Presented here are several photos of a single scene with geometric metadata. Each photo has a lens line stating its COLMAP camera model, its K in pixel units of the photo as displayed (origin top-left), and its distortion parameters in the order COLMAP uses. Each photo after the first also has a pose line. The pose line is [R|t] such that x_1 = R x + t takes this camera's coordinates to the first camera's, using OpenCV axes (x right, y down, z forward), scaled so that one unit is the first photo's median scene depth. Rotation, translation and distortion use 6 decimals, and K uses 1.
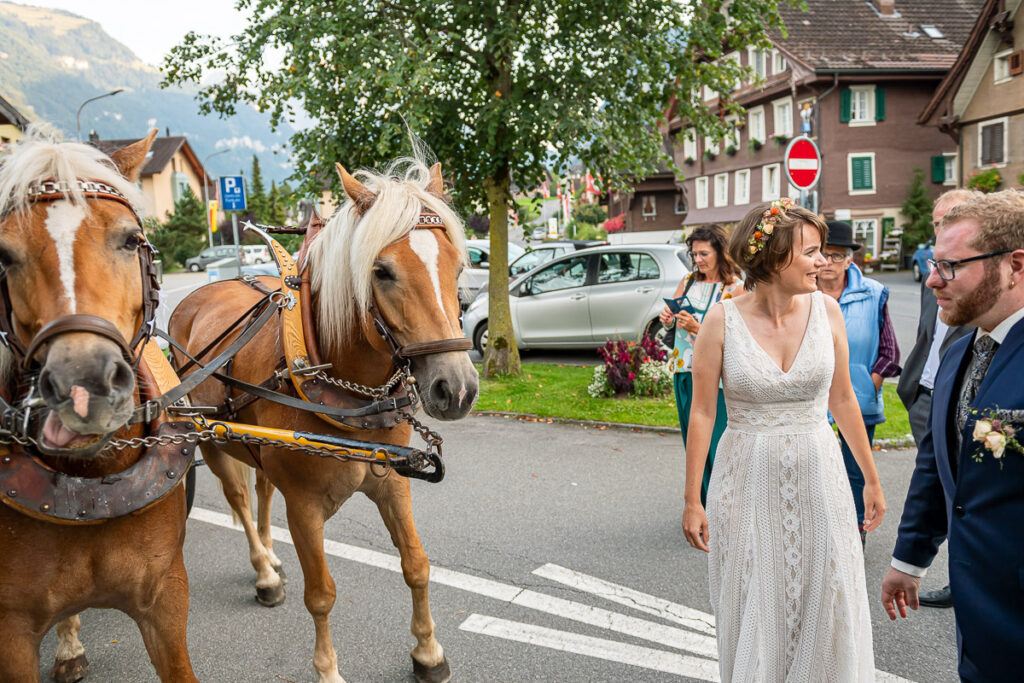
lens RADIAL K [[762.8, 0, 512.0], [0, 762.8, 341.5], [0, 0, 1]] dist [-0.021181, 0.003543]
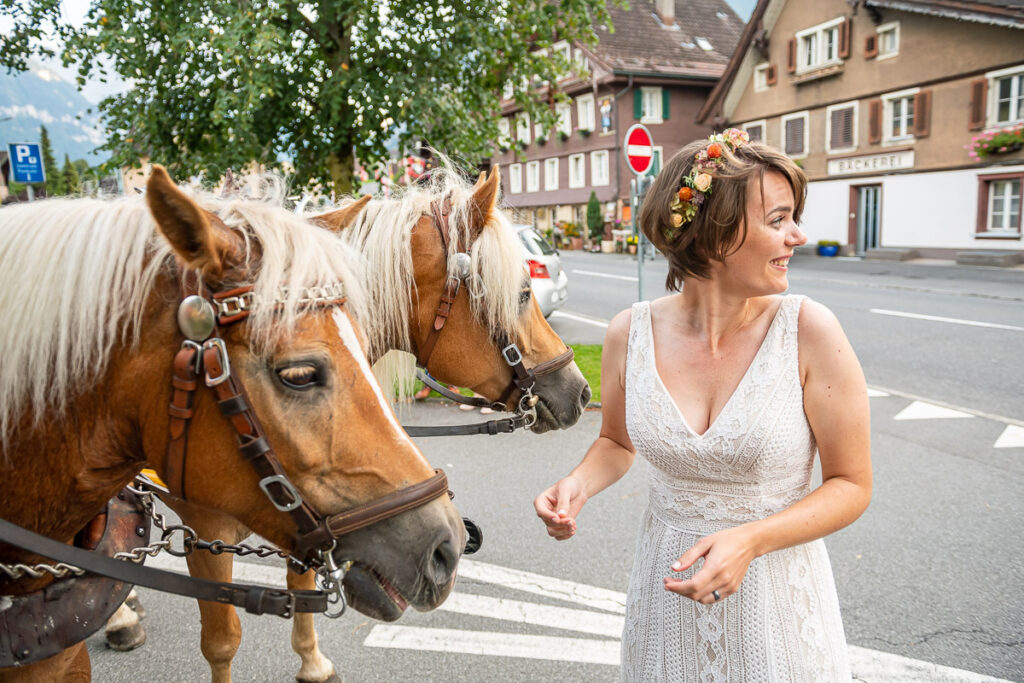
lens RADIAL K [[678.3, 0, 512.0], [0, 678.3, 341.5], [0, 0, 1]] dist [0.004816, -0.016567]
pose [[0.961407, -0.037785, 0.272522, -0.051996], [0.026503, 0.998637, 0.044963, -0.008664], [-0.273850, -0.036005, 0.961098, 0.088616]]
